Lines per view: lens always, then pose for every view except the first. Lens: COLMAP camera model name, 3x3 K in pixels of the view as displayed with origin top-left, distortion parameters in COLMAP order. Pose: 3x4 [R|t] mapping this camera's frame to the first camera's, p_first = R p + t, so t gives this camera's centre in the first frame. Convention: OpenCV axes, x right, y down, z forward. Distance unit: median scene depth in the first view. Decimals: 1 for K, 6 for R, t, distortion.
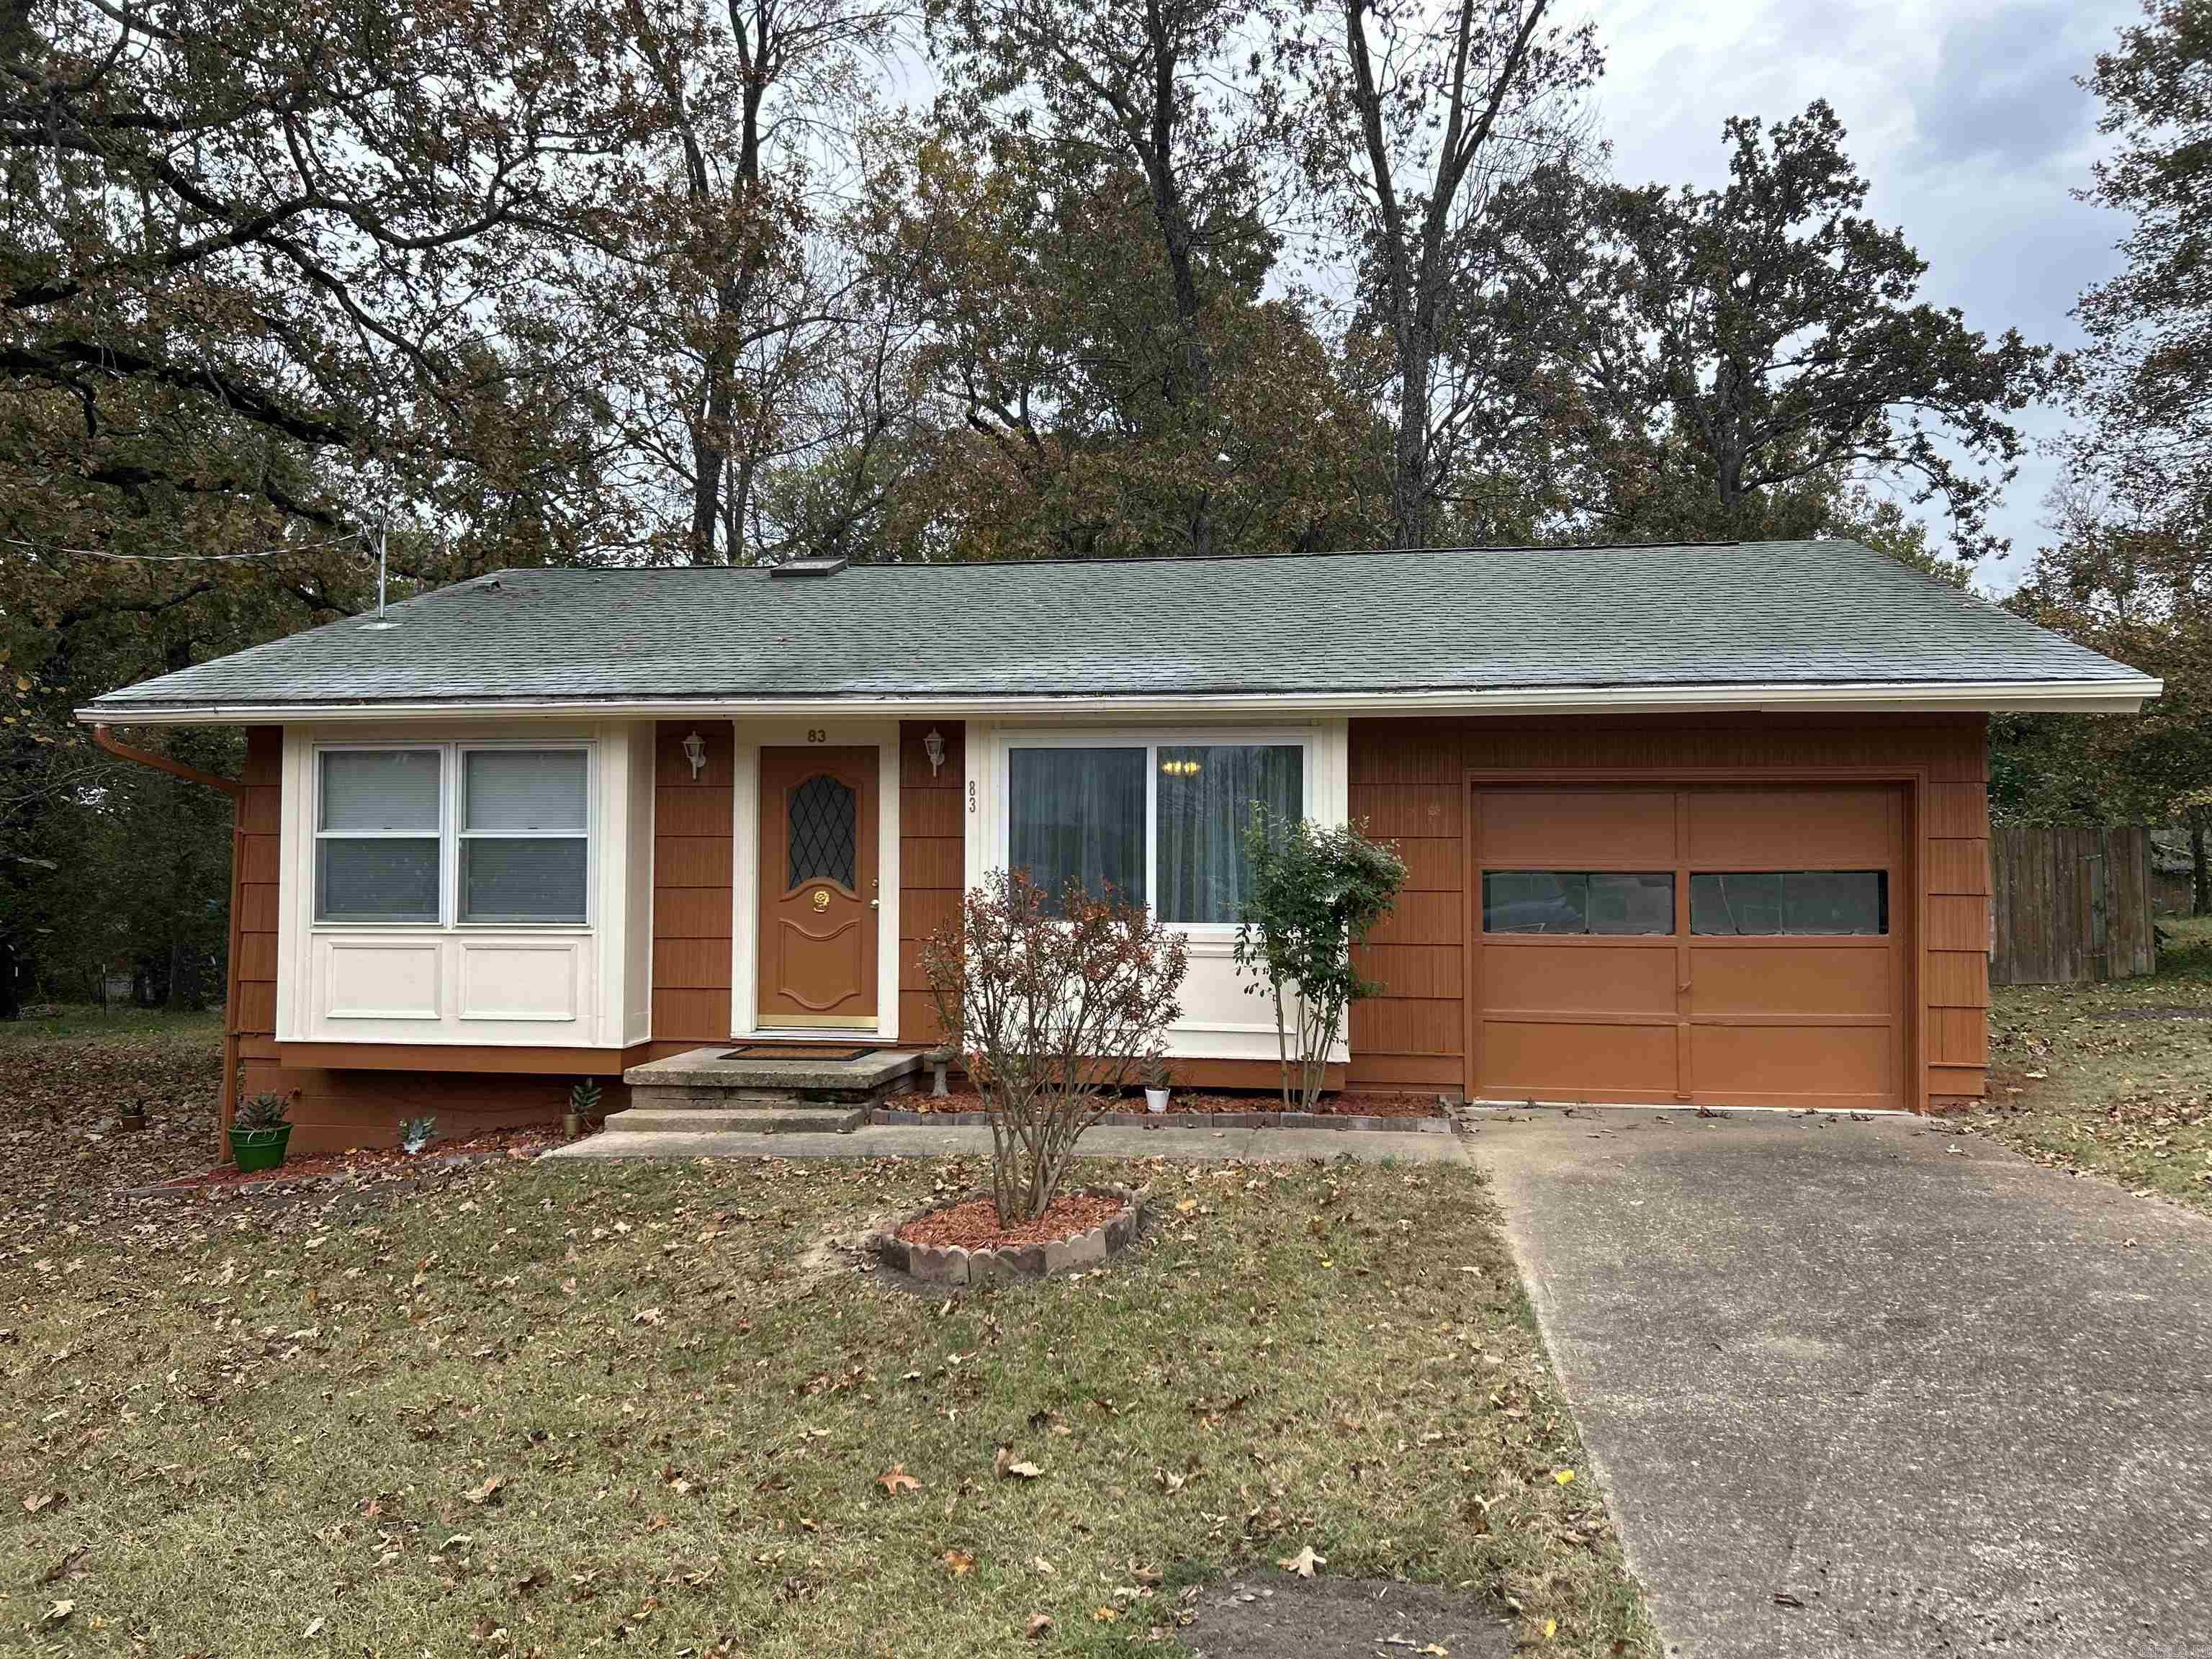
lens RADIAL K [[1700.2, 0, 1106.0], [0, 1700.2, 829.5], [0, 0, 1]] dist [0.070243, -0.088077]
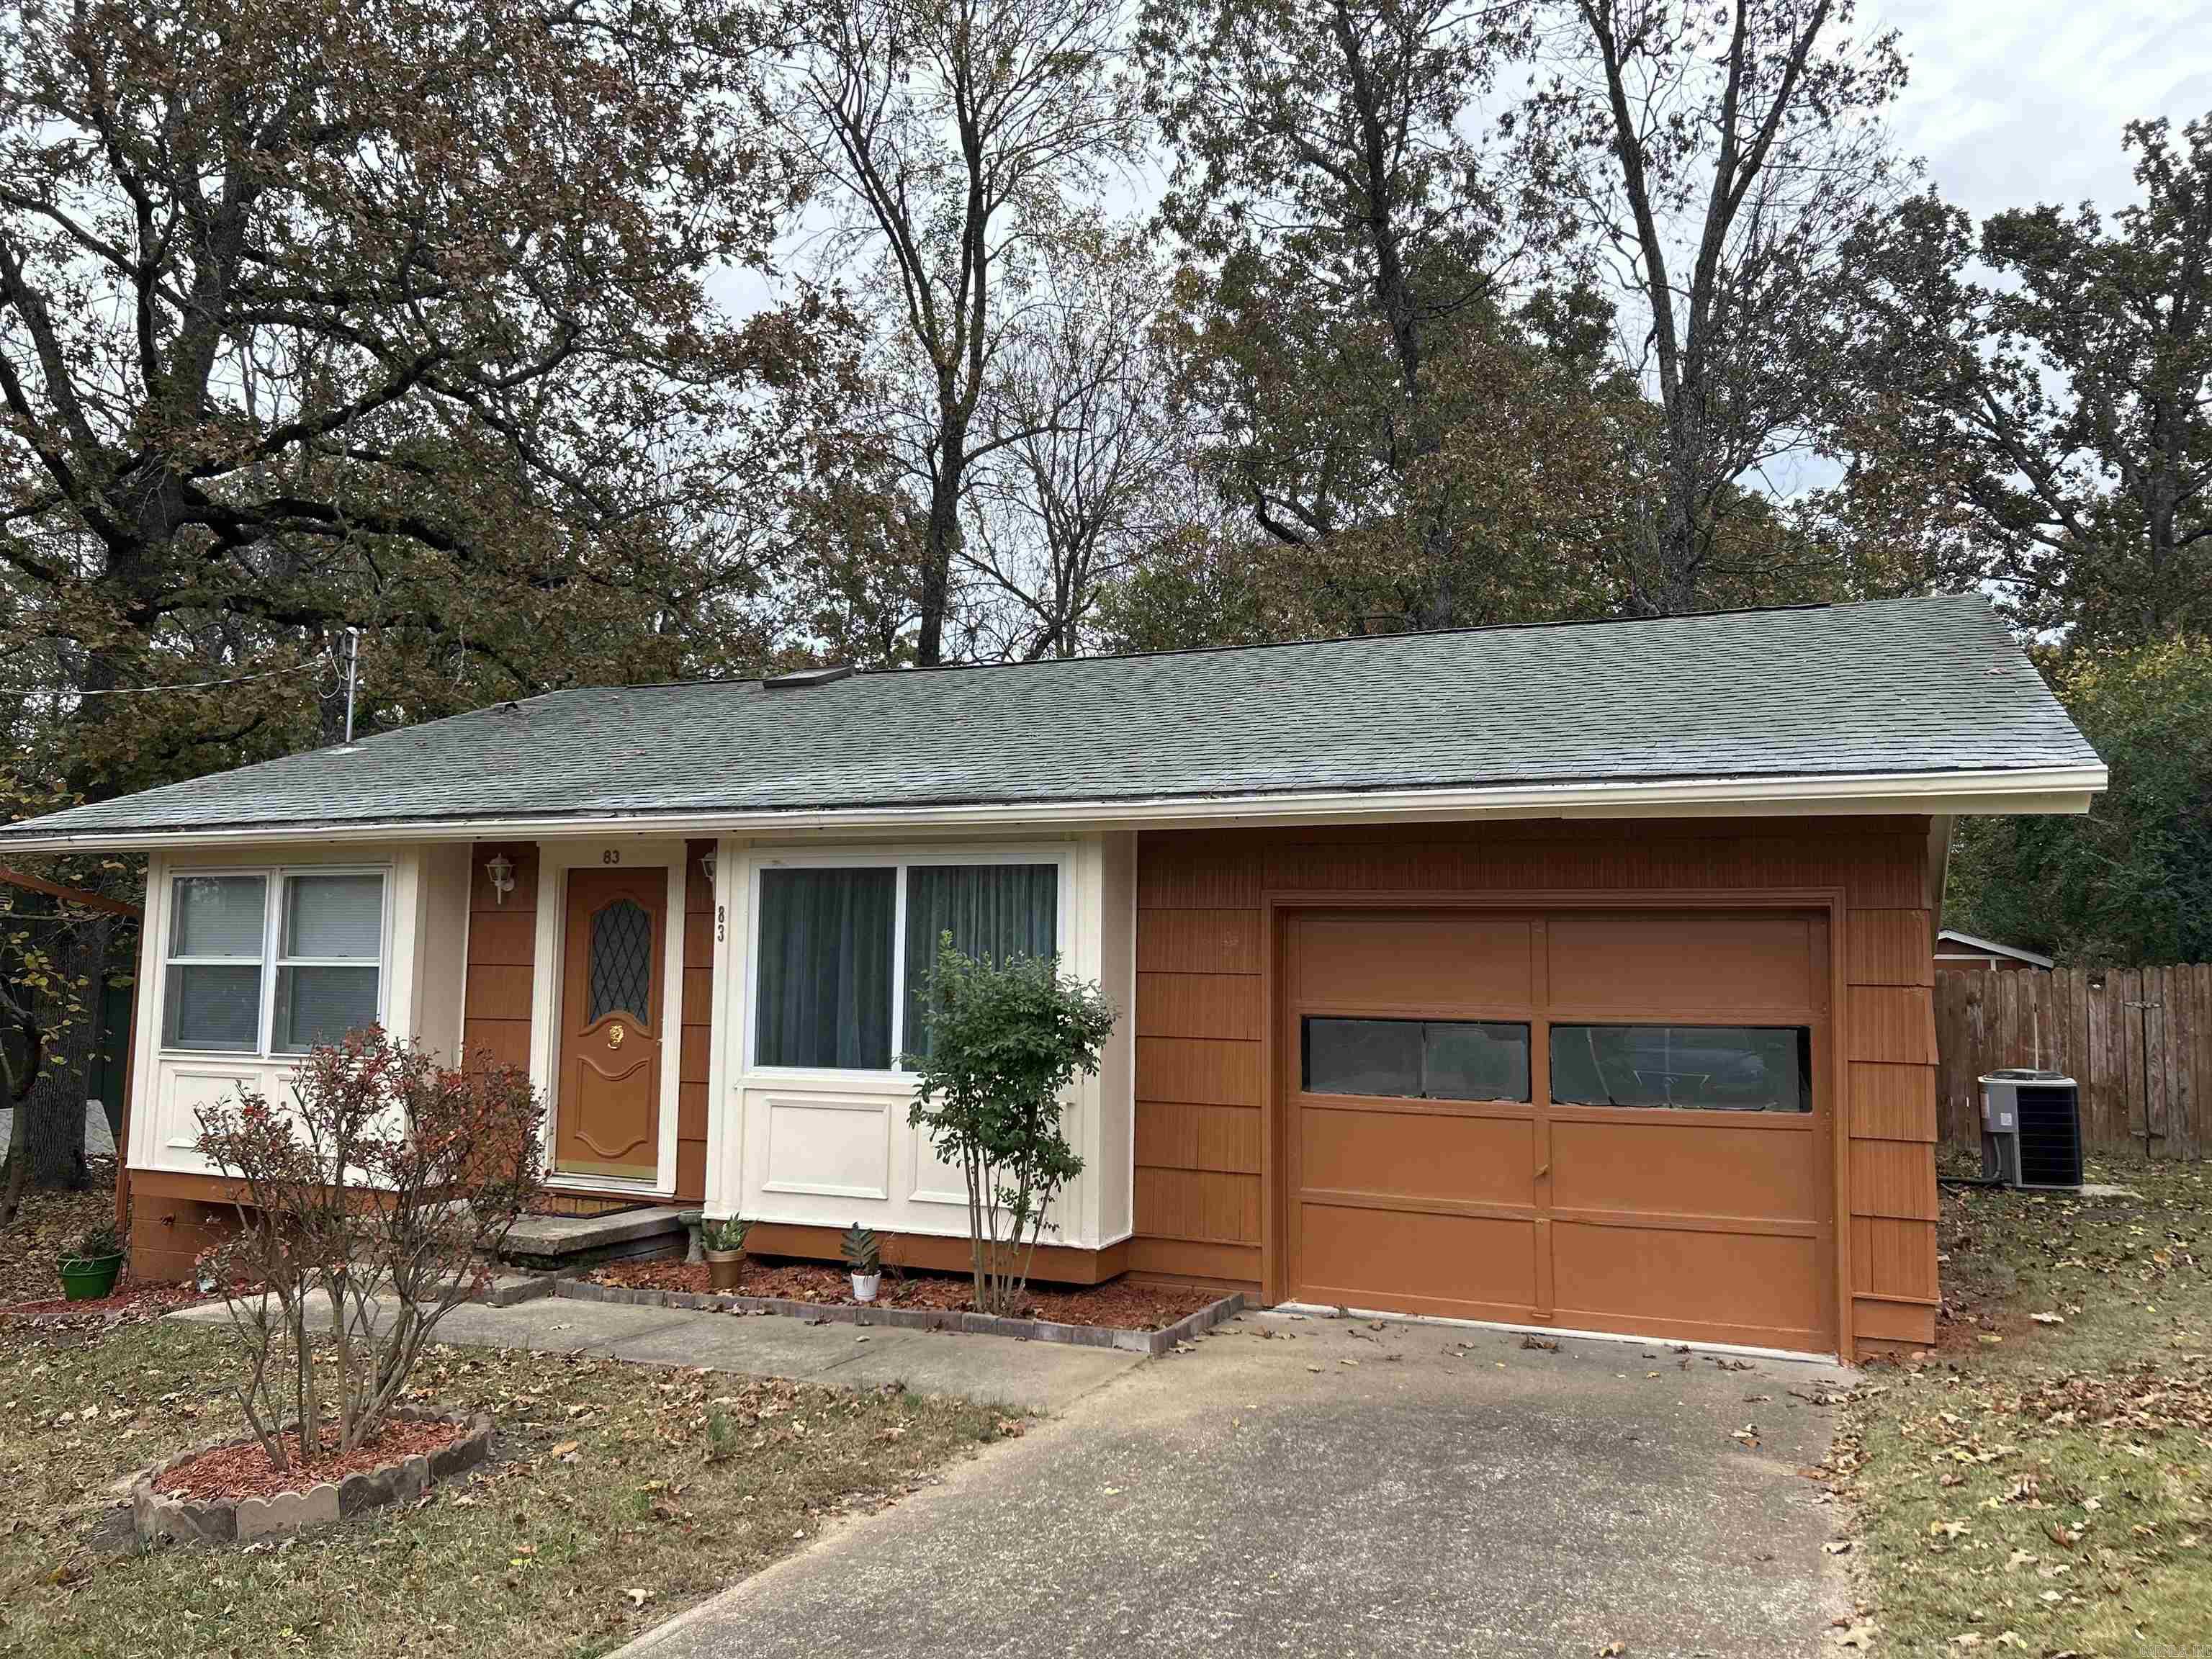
lens RADIAL K [[1700.2, 0, 1106.0], [0, 1700.2, 829.5], [0, 0, 1]] dist [0.070243, -0.088077]
pose [[0.962198, -0.013402, -0.272020, 0.339456], [-0.003404, 0.998119, -0.061217, -0.013963], [0.272329, 0.059829, 0.960342, 0.180491]]
